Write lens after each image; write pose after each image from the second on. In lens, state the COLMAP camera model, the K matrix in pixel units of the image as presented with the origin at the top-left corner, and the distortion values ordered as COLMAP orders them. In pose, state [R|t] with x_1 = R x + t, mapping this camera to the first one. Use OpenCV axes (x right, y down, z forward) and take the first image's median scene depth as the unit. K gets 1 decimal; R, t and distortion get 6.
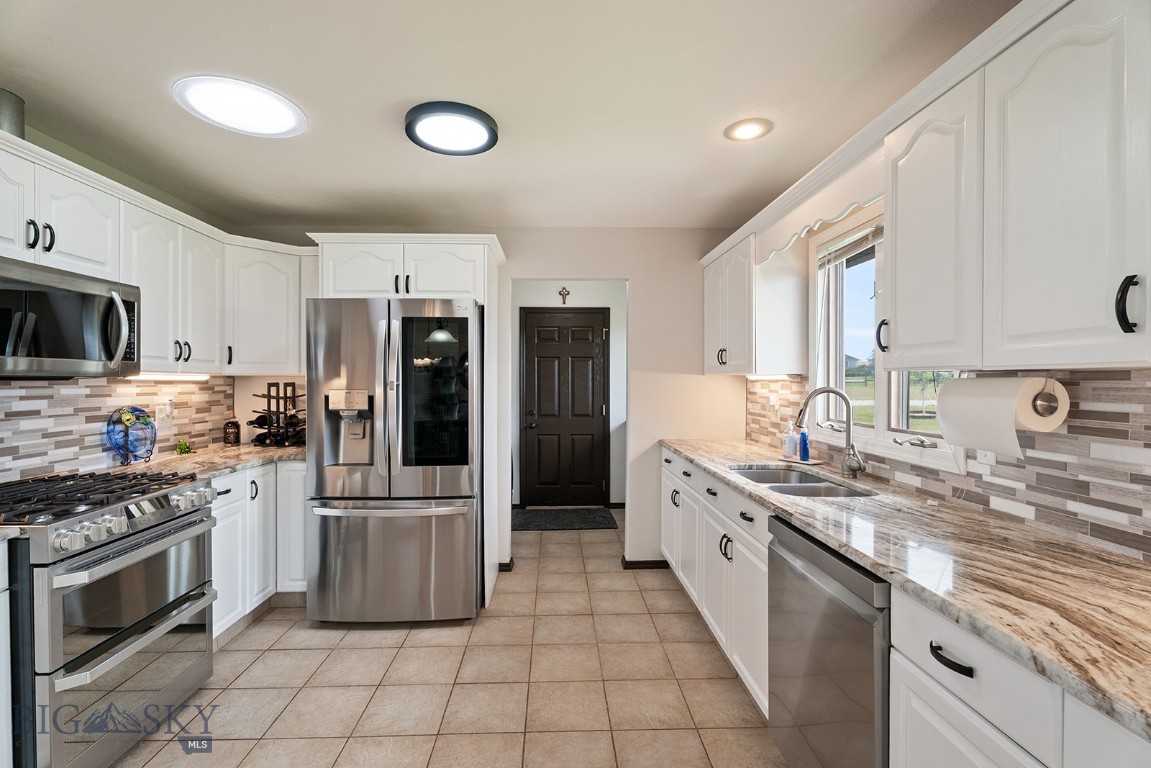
lens RADIAL K [[522.6, 0, 572.4], [0, 522.6, 384.5], [0, 0, 1]] dist [0.003107, -0.001387]
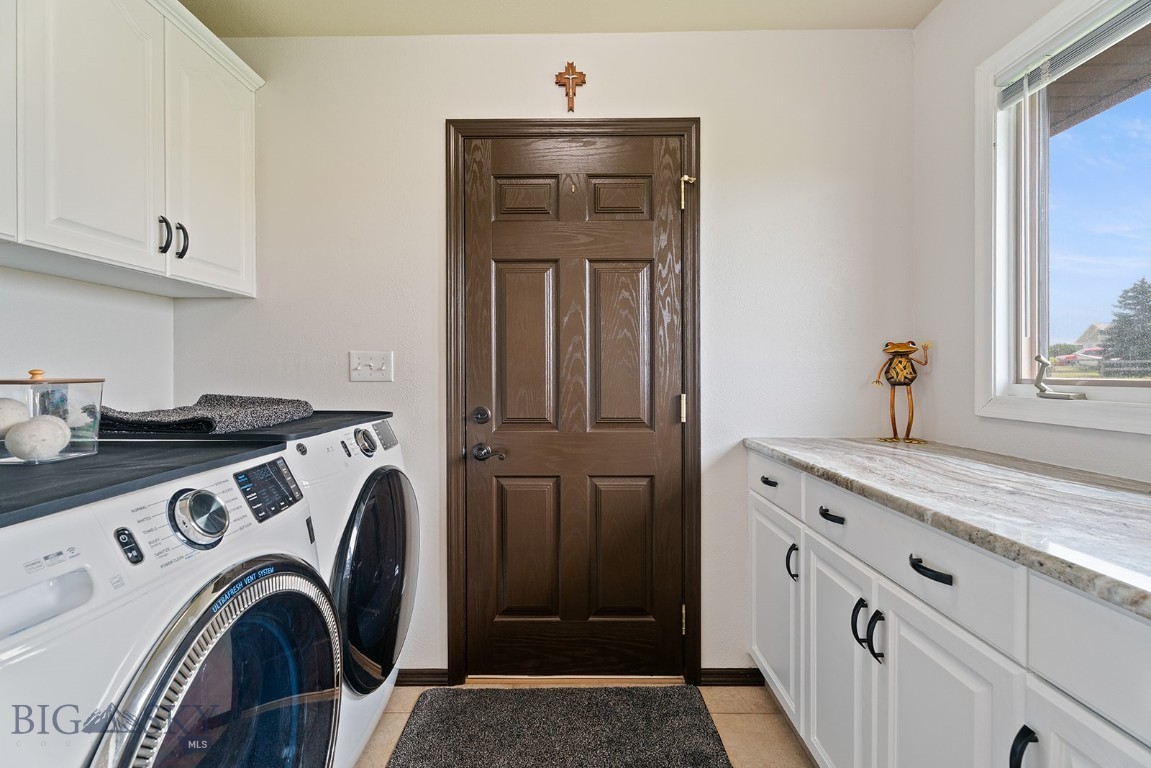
lens RADIAL K [[522.6, 0, 572.1], [0, 522.6, 375.7], [0, 0, 1]] dist [0.003107, -0.001387]
pose [[0.999212, -0.002892, -0.039593, -0.001674], [0.002760, 0.999991, -0.003372, 0.045471], [0.039602, 0.003260, 0.999210, 1.042790]]
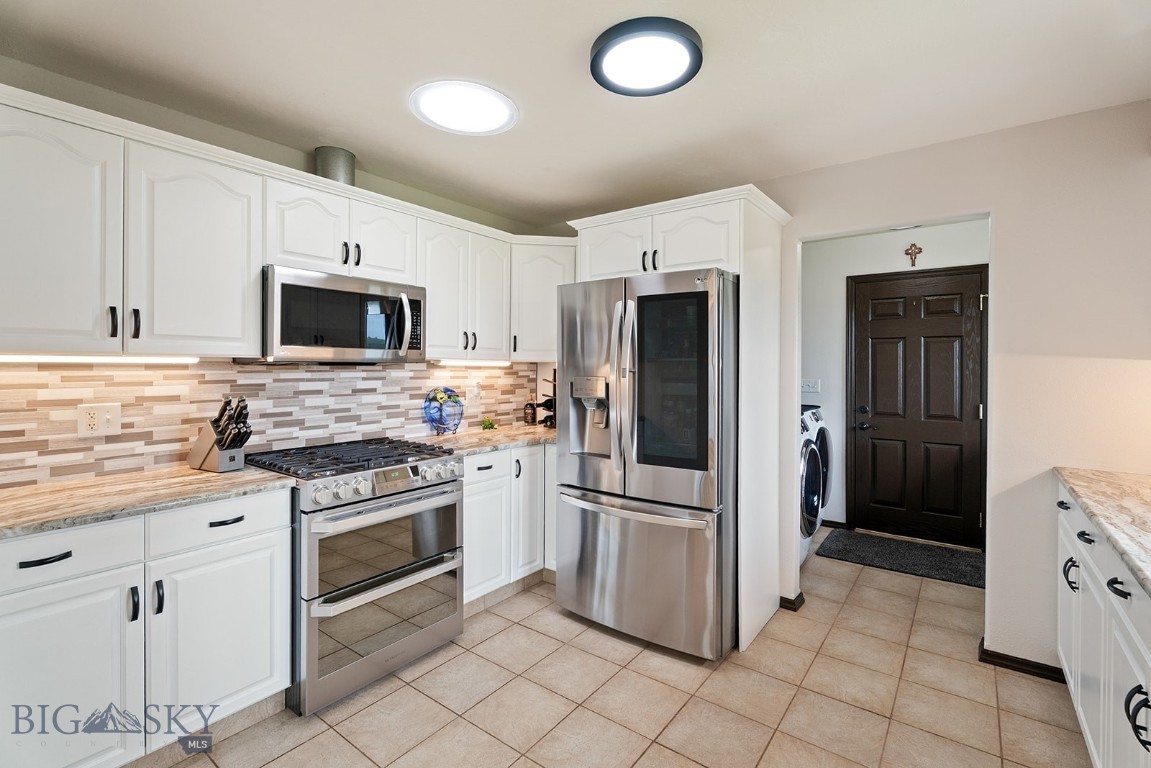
lens RADIAL K [[522.6, 0, 572.5], [0, 522.6, 365.6], [0, 0, 1]] dist [0.003107, -0.001387]
pose [[0.777804, 0.003013, -0.628500, 0.122743], [-0.010519, 0.999911, -0.008225, -0.001441], [0.628419, 0.013008, 0.777766, 0.188005]]
